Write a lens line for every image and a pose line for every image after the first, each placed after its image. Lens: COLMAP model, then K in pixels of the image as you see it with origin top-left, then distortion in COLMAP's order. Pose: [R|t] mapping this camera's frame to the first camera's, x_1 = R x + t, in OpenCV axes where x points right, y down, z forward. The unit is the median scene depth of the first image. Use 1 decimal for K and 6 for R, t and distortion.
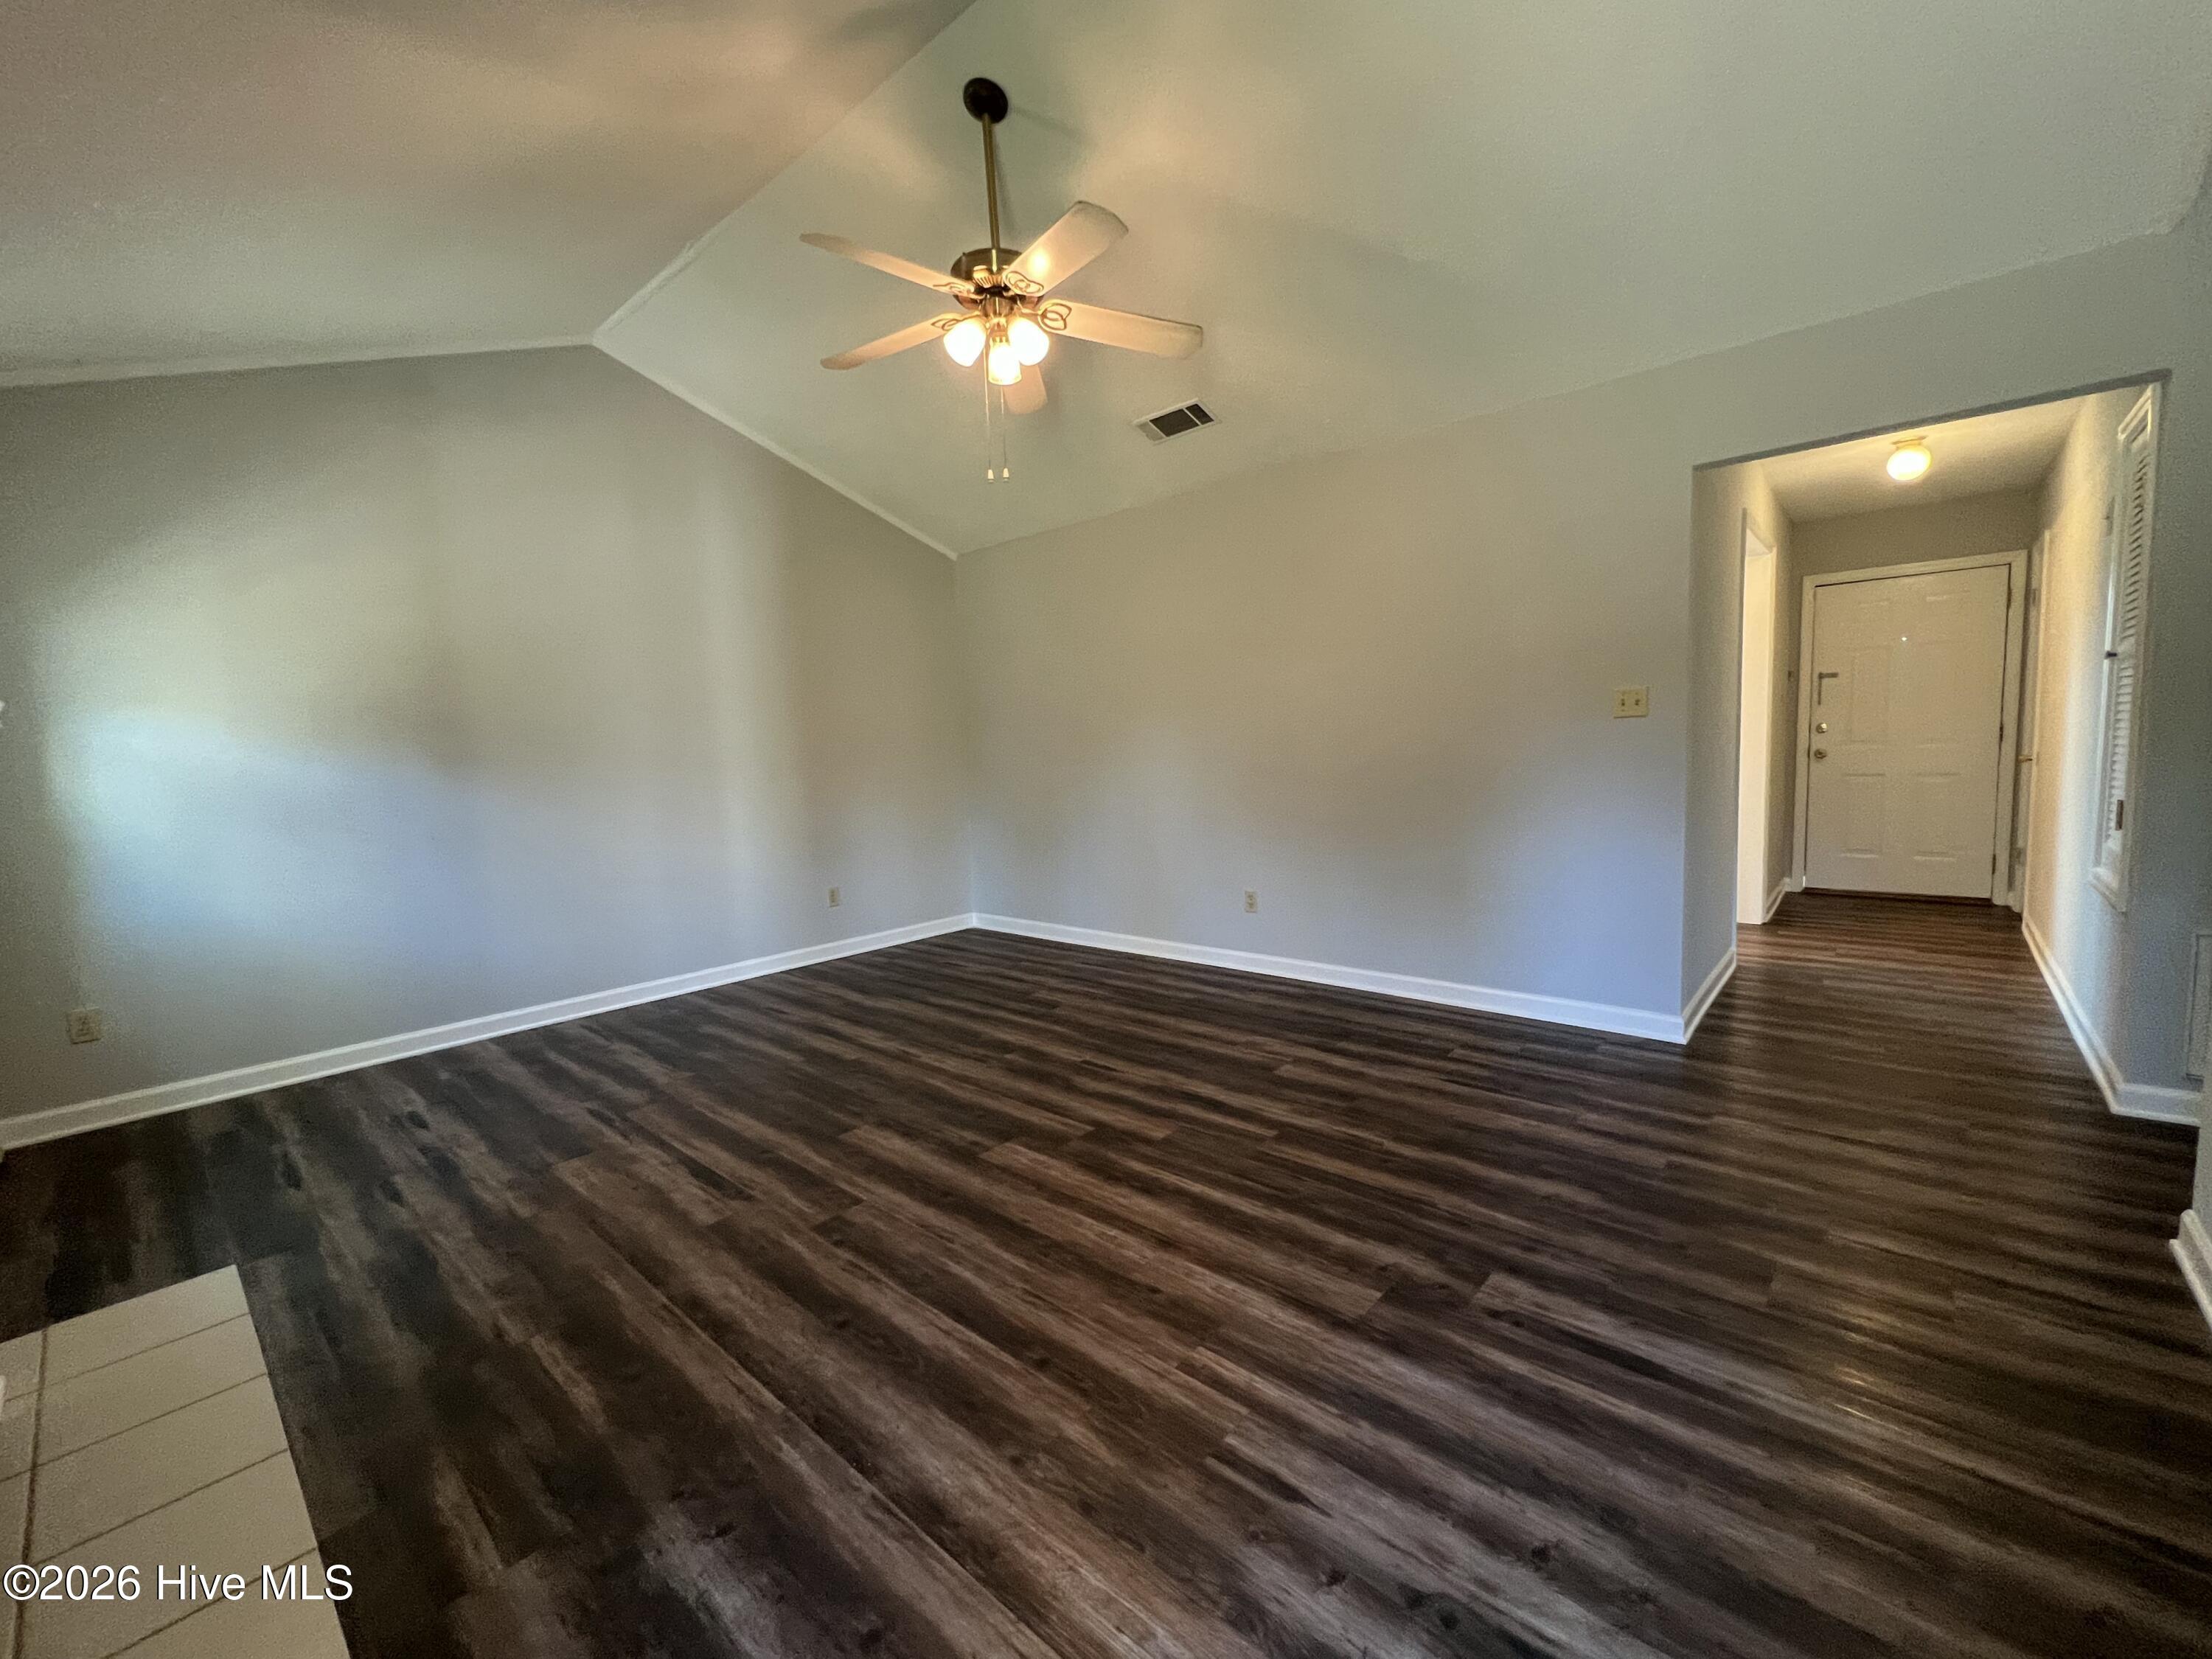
lens RADIAL K [[898.6, 0, 1101.1], [0, 898.6, 834.9], [0, 0, 1]] dist [0.000342, 0.000106]
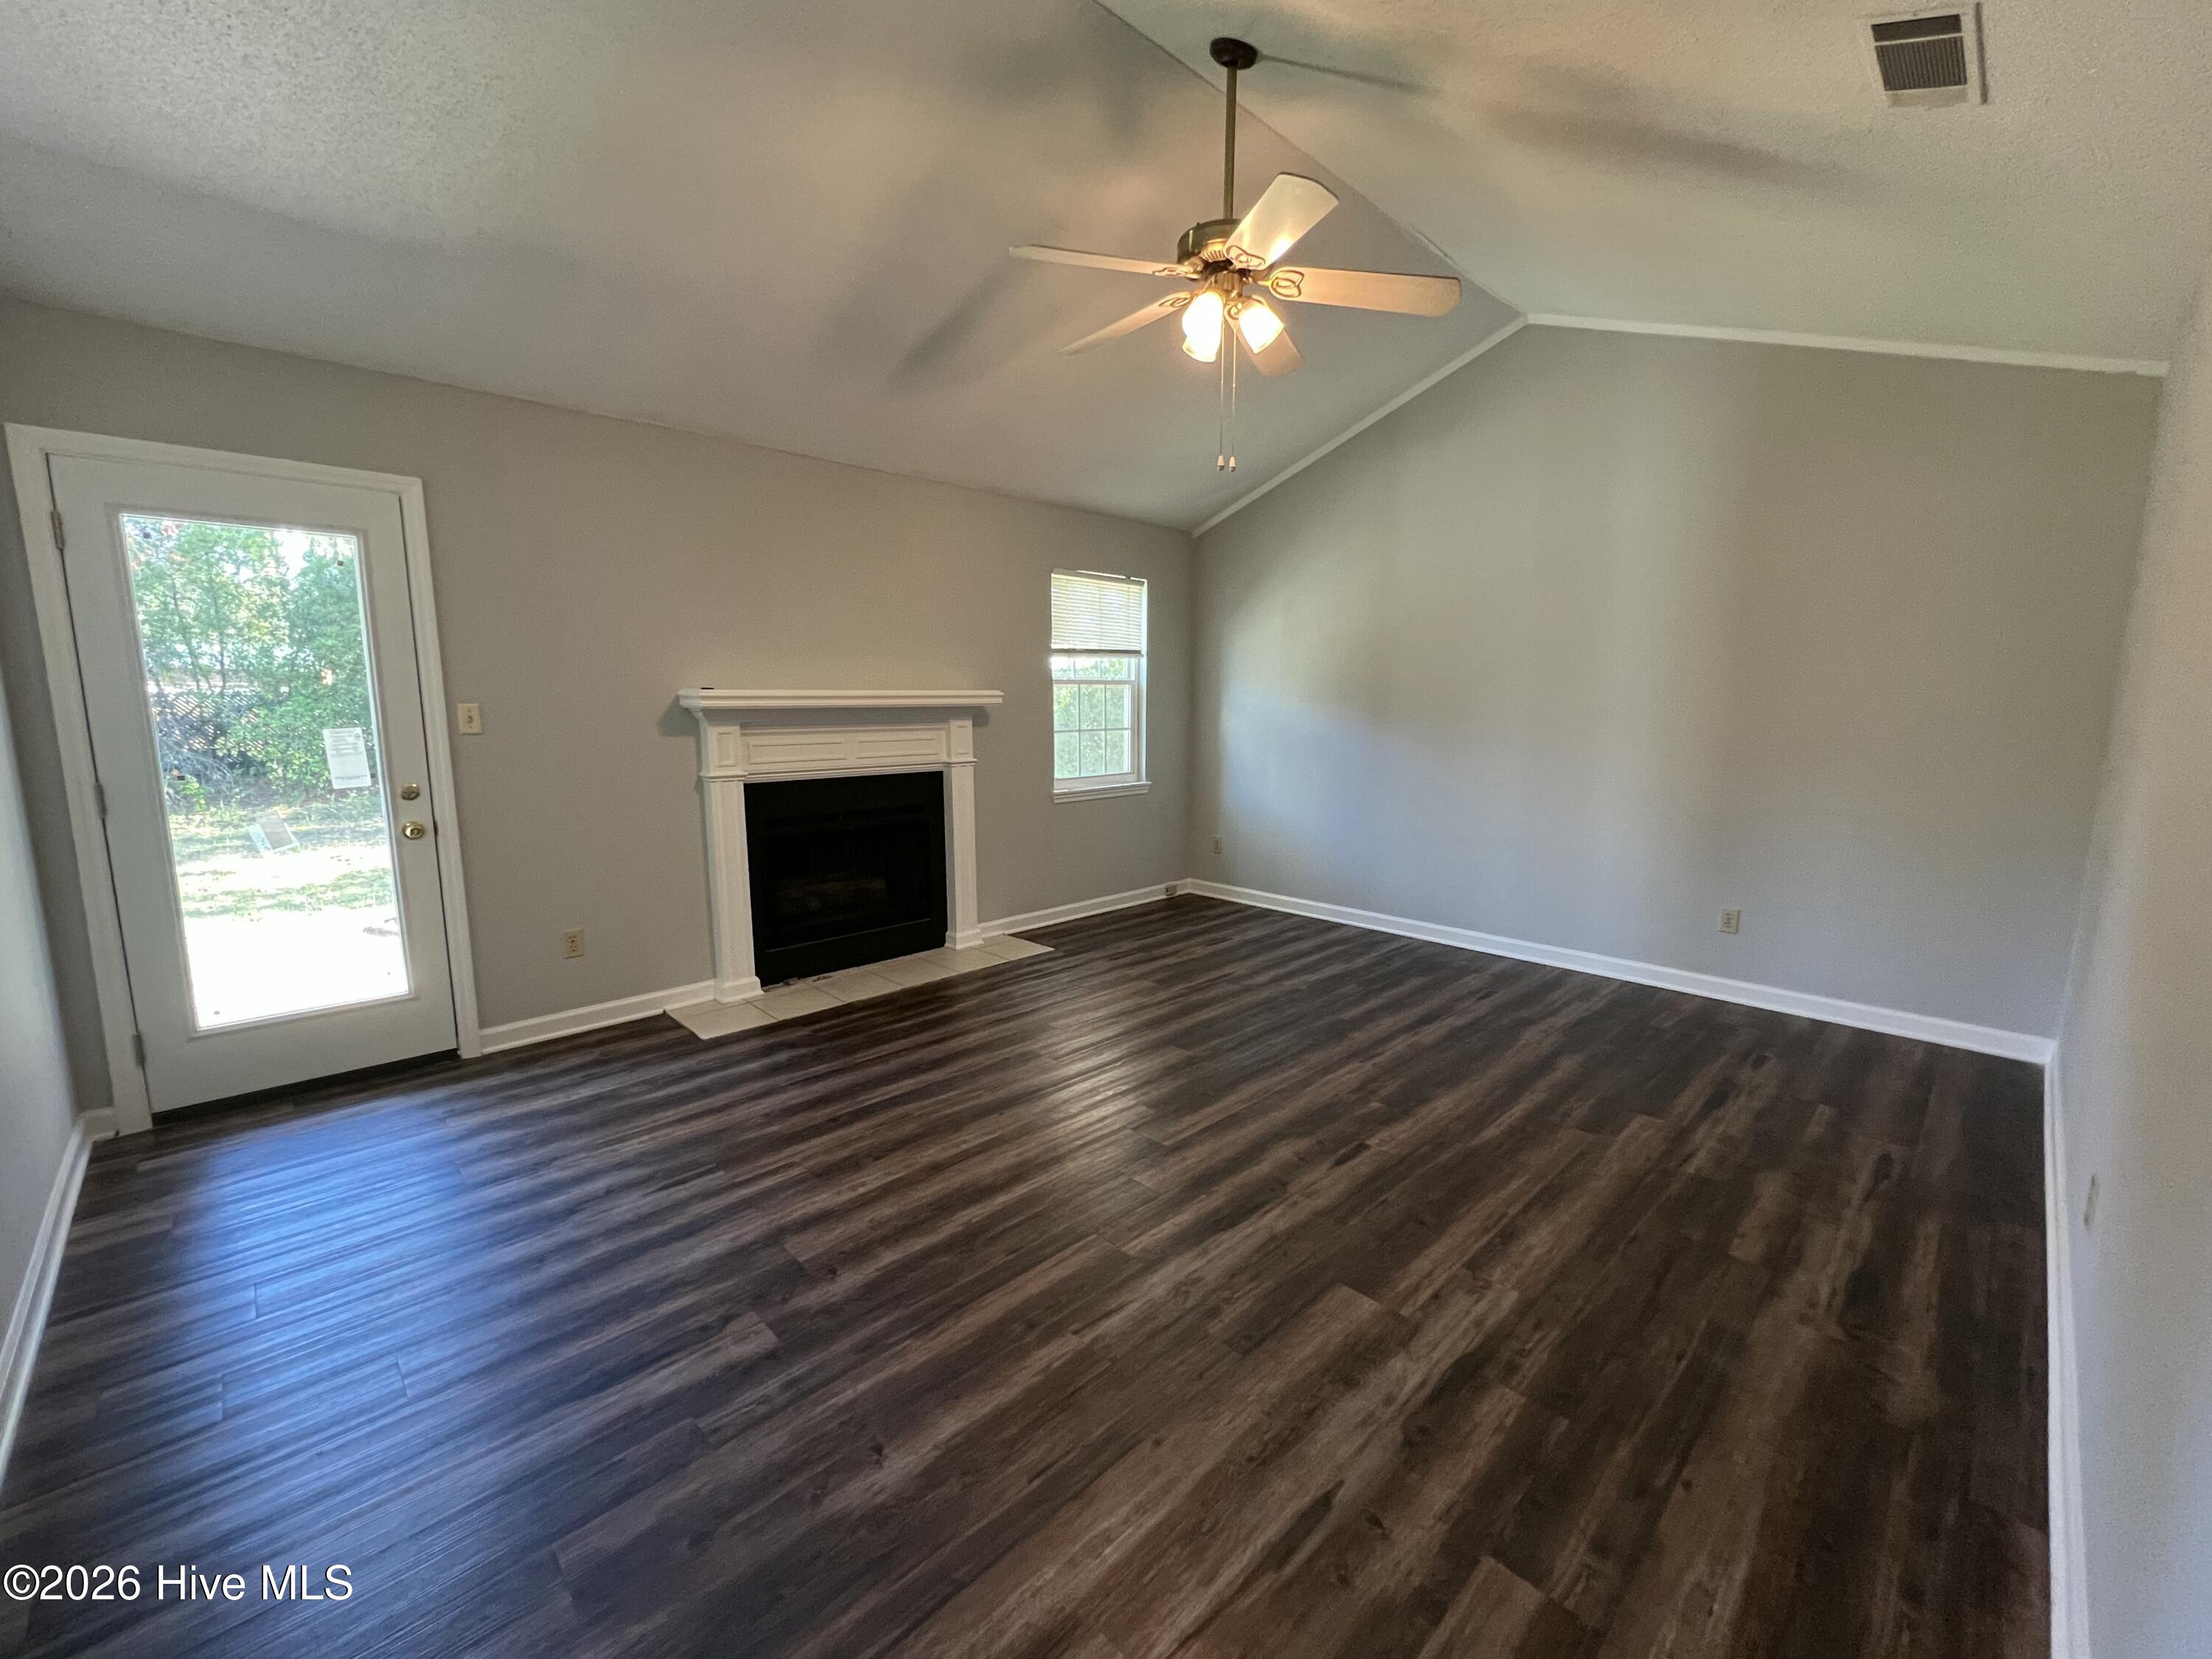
lens RADIAL K [[898.6, 0, 1101.1], [0, 898.6, 834.9], [0, 0, 1]] dist [0.000342, 0.000106]
pose [[-0.066129, 0.189820, -0.979589, 0.819293], [-0.100389, 0.975491, 0.195803, -0.169505], [0.992748, 0.111288, -0.045453, 0.869368]]
